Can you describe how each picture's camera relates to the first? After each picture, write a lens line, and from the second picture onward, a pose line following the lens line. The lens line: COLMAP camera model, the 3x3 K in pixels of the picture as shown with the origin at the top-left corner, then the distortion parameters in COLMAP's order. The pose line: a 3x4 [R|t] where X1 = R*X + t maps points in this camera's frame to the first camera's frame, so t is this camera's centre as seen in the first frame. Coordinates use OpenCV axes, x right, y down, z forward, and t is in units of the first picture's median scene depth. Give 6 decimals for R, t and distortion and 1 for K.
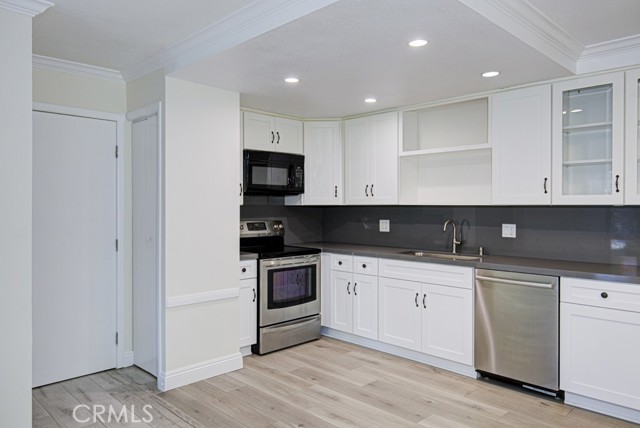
lens RADIAL K [[462.0, 0, 318.1], [0, 462.0, 204.7], [0, 0, 1]] dist [0.005907, 0.001275]
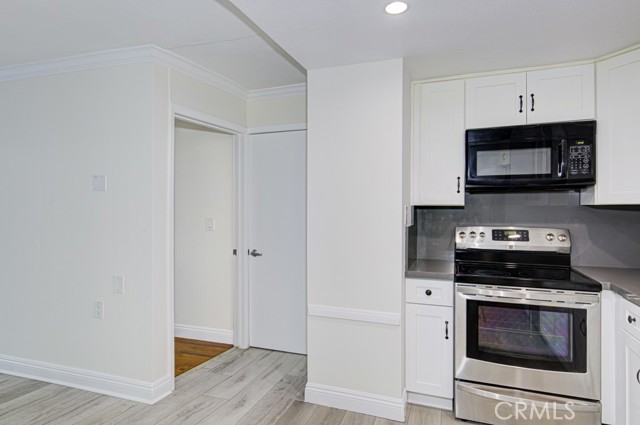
lens RADIAL K [[364.0, 0, 321.4], [0, 364.0, 209.7], [0, 0, 1]] dist [0.002466, 0.000746]
pose [[0.417340, 0.001693, -0.908749, 0.268893], [0.004830, 0.999980, 0.004081, 0.004058], [0.908738, -0.006093, 0.417323, 0.532366]]
